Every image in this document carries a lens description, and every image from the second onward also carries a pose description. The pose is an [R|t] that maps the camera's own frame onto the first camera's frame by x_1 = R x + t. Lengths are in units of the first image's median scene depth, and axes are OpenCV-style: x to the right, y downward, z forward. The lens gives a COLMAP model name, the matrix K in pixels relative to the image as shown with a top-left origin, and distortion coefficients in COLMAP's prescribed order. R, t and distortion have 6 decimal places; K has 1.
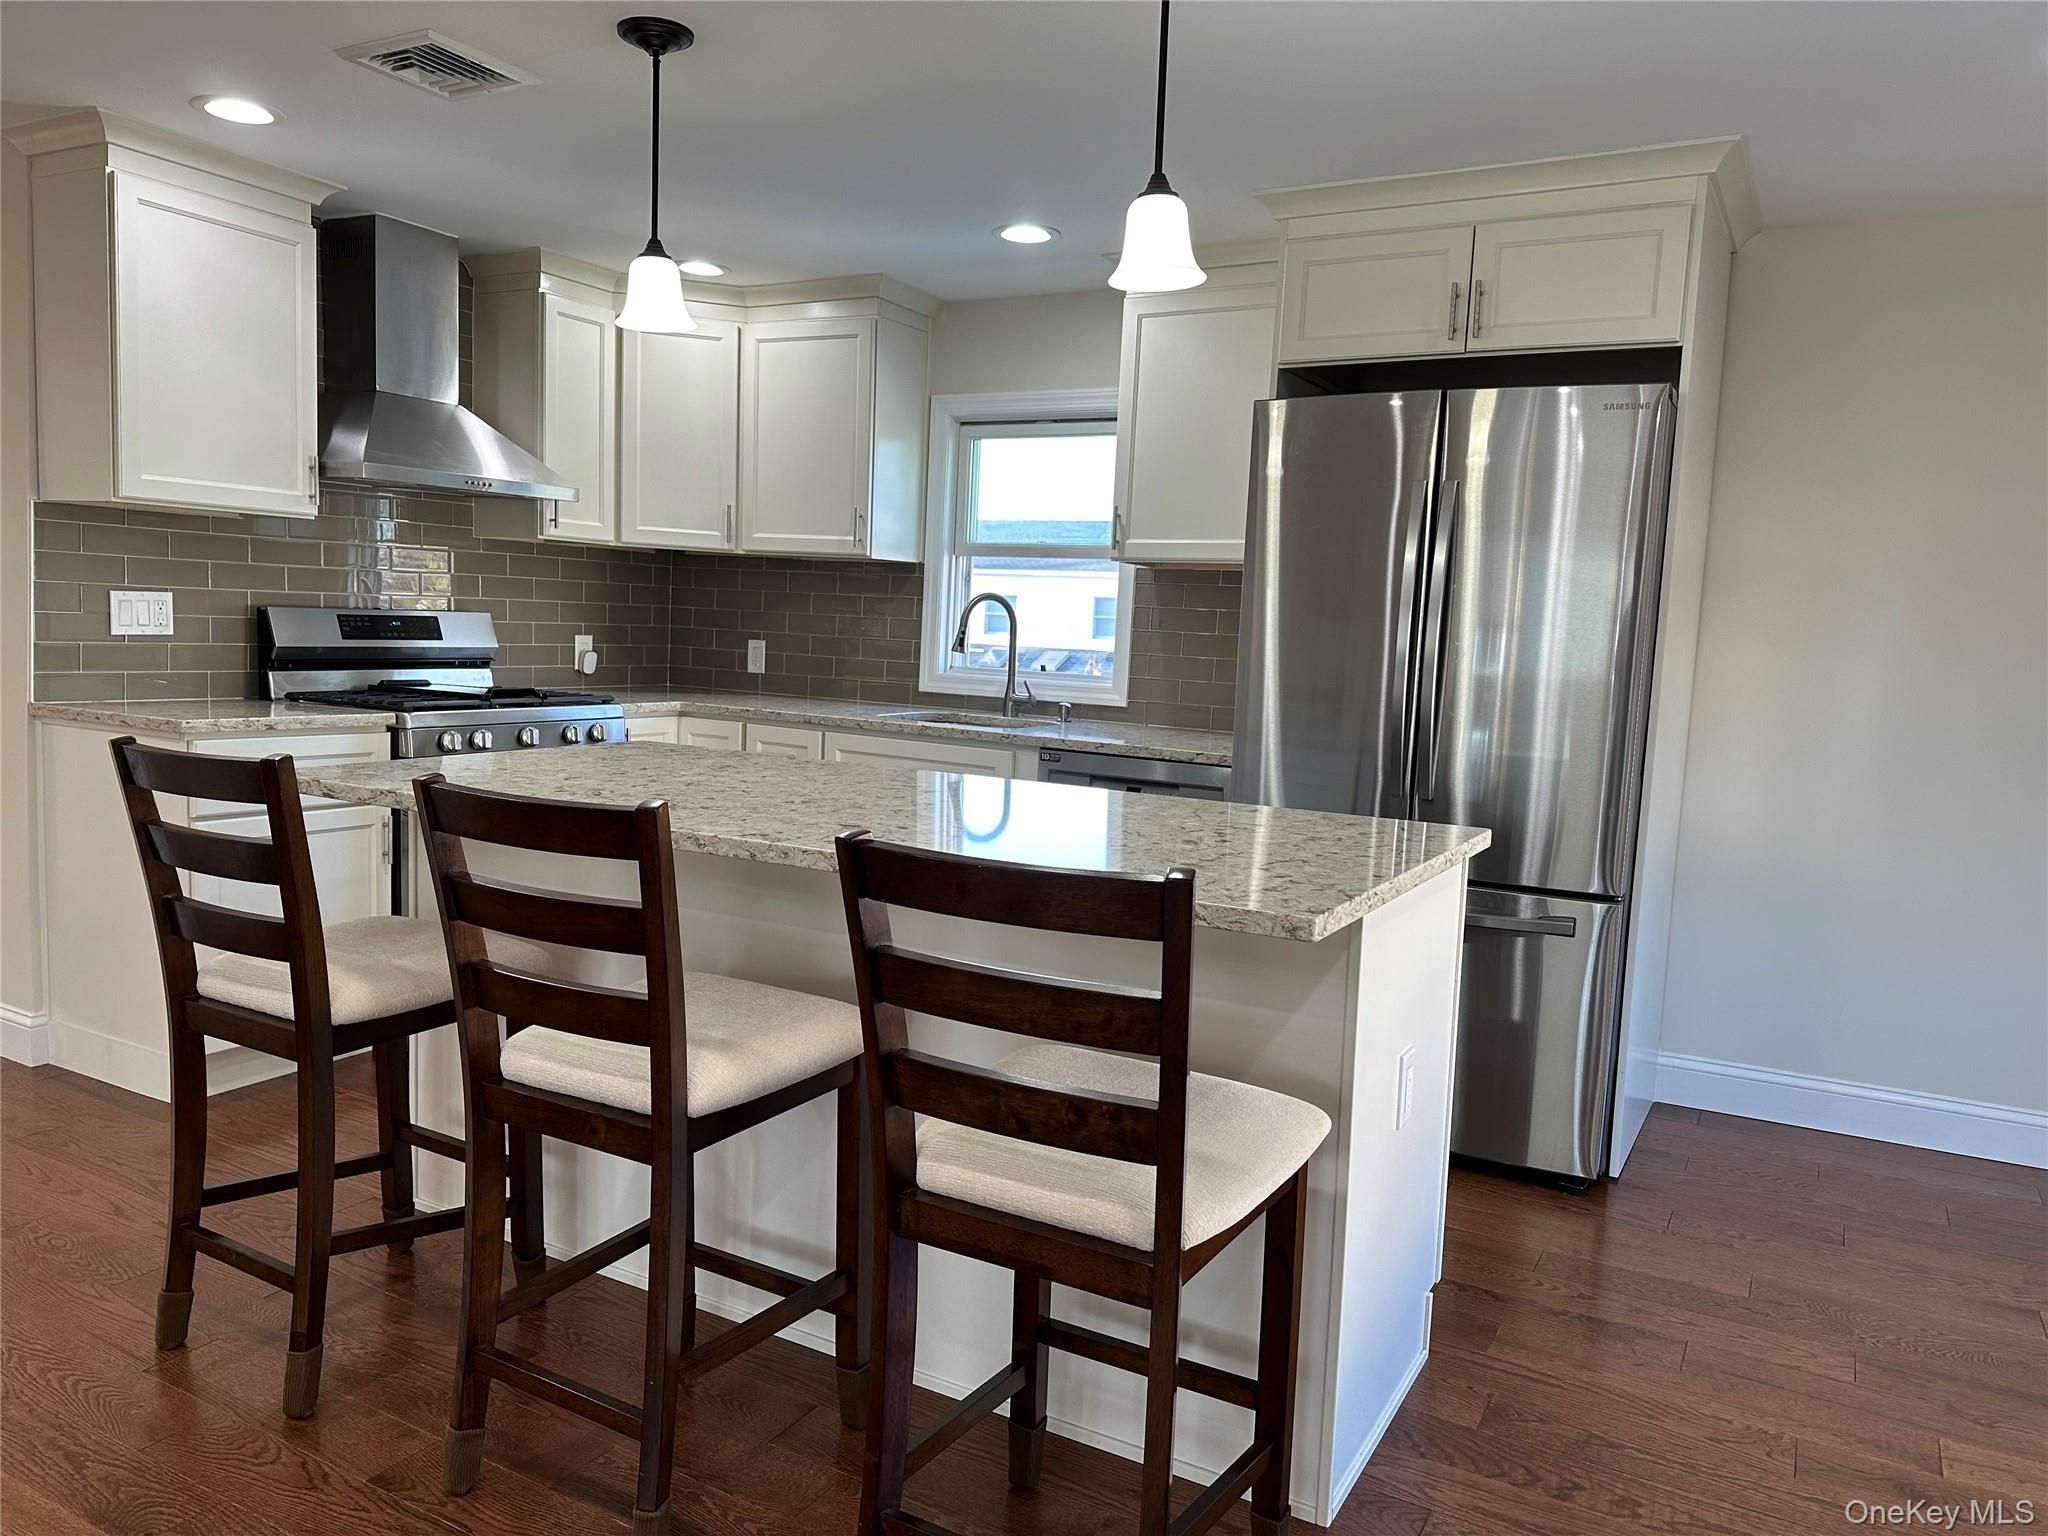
lens RADIAL K [[1440.7, 0, 1019.6], [0, 1440.7, 775.2], [0, 0, 1]] dist [0.137251, -0.200985]
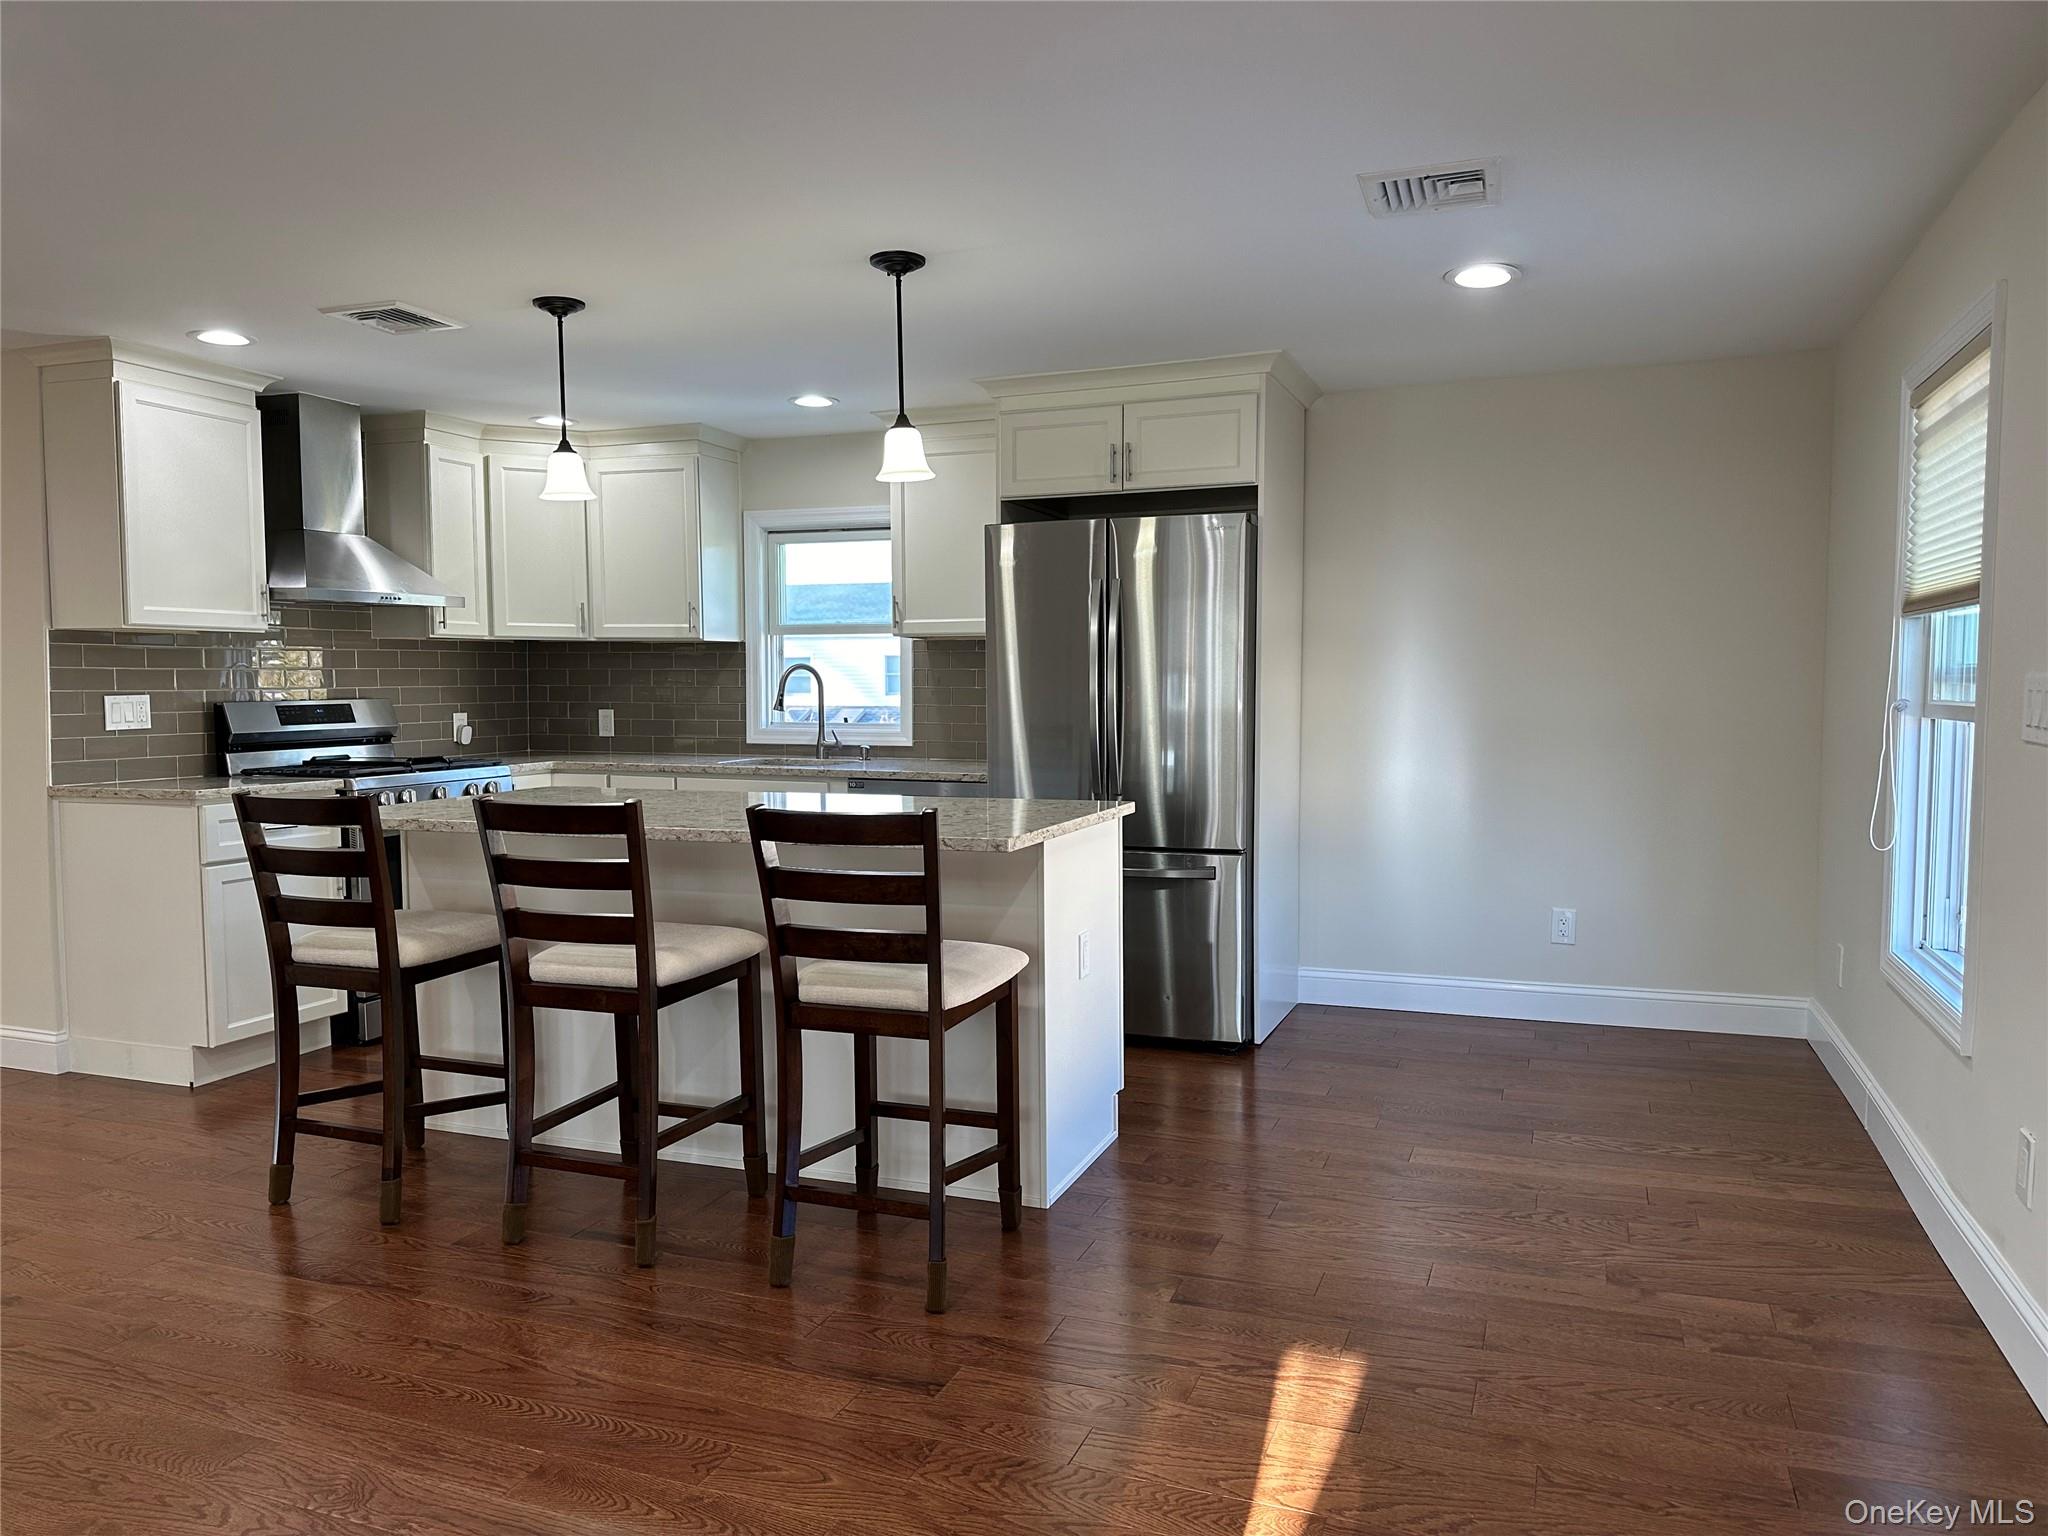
lens RADIAL K [[1440.7, 0, 1019.6], [0, 1440.7, 775.2], [0, 0, 1]] dist [0.137251, -0.200985]
pose [[0.988718, -0.056779, 0.138610, -0.014069], [0.062015, 0.997505, -0.033746, 0.033733], [-0.136348, 0.041961, 0.989772, -0.352685]]
